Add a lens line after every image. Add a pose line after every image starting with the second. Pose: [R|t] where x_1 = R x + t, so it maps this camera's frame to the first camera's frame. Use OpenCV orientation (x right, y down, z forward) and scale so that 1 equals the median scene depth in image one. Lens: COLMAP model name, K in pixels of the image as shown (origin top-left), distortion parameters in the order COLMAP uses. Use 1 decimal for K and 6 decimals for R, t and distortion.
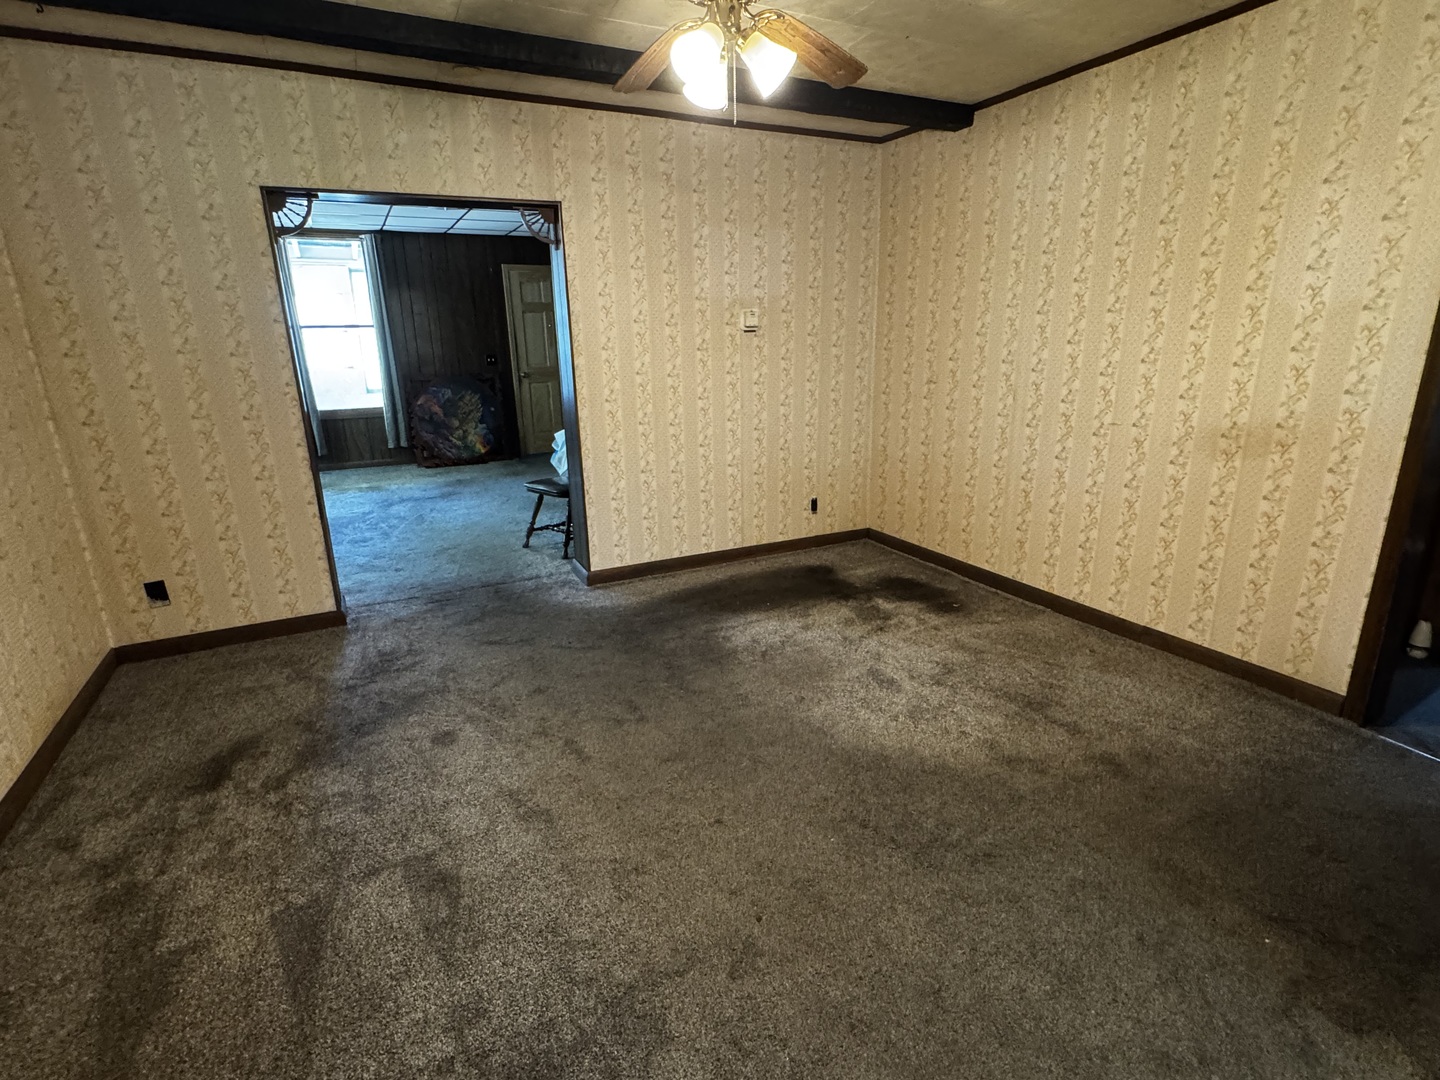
lens RADIAL K [[714.0, 0, 718.4], [0, 714.0, 536.2], [0, 0, 1]] dist [-0.002489, -0.000085]
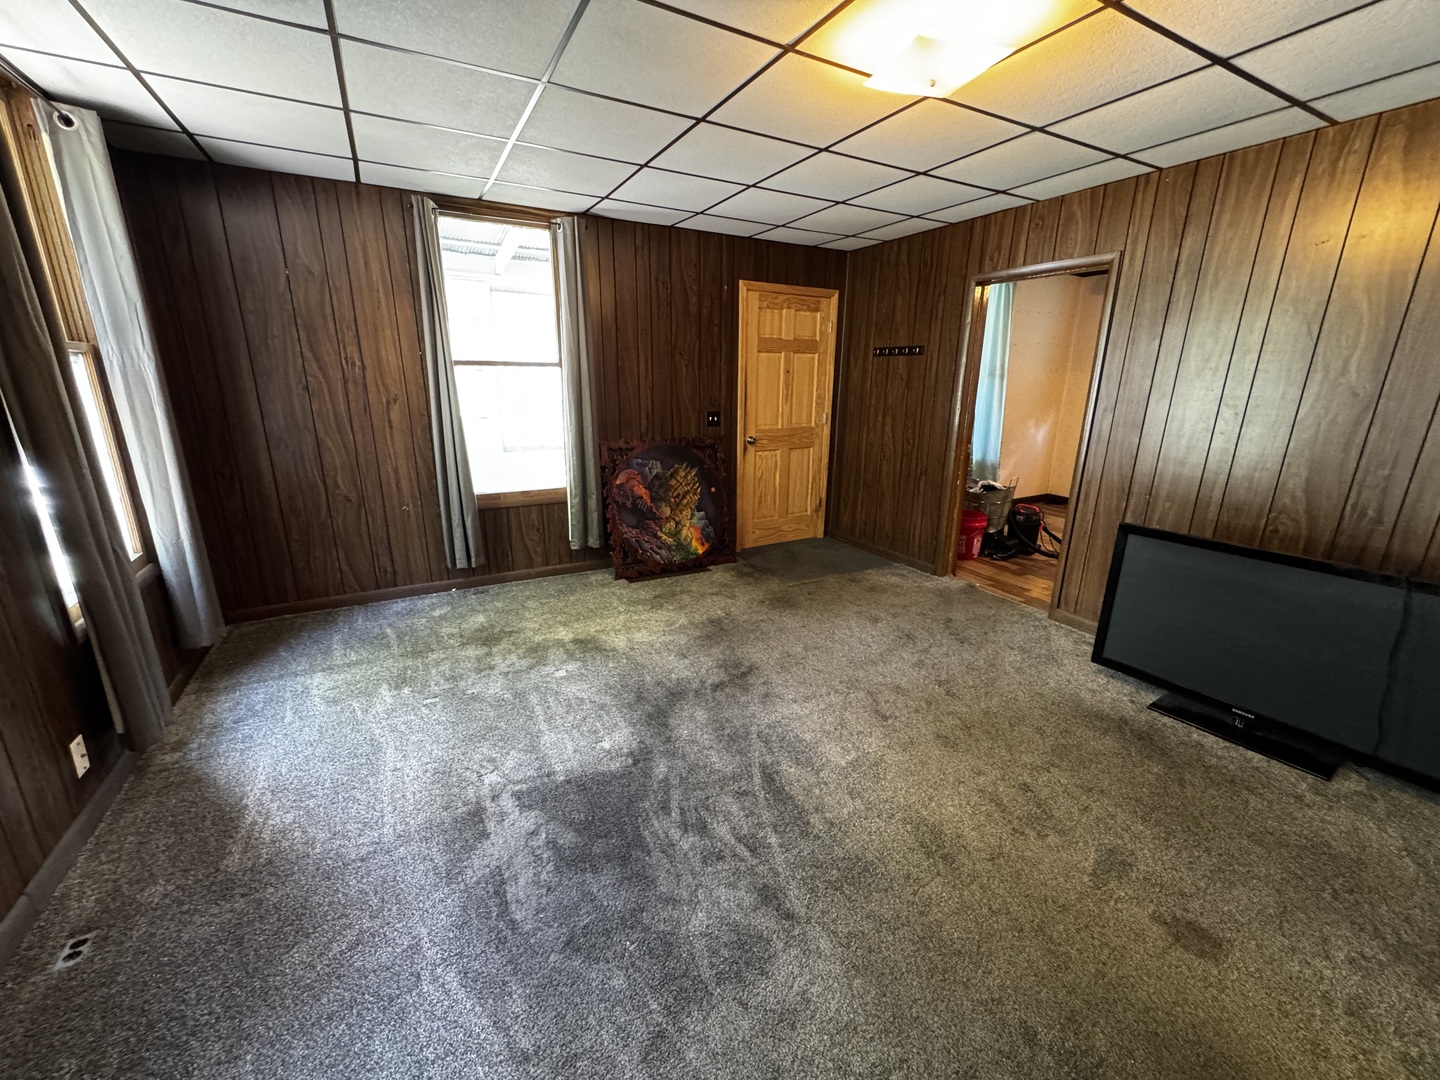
lens RADIAL K [[579.7, 0, 721.5], [0, 579.7, 543.6], [0, 0, 1]] dist [-0.008931, -0.000608]
pose [[0.999369, 0.022678, 0.027325, -0.331621], [-0.022657, 0.999743, -0.001053, -0.128907], [-0.027342, 0.000434, 0.999626, 0.449728]]
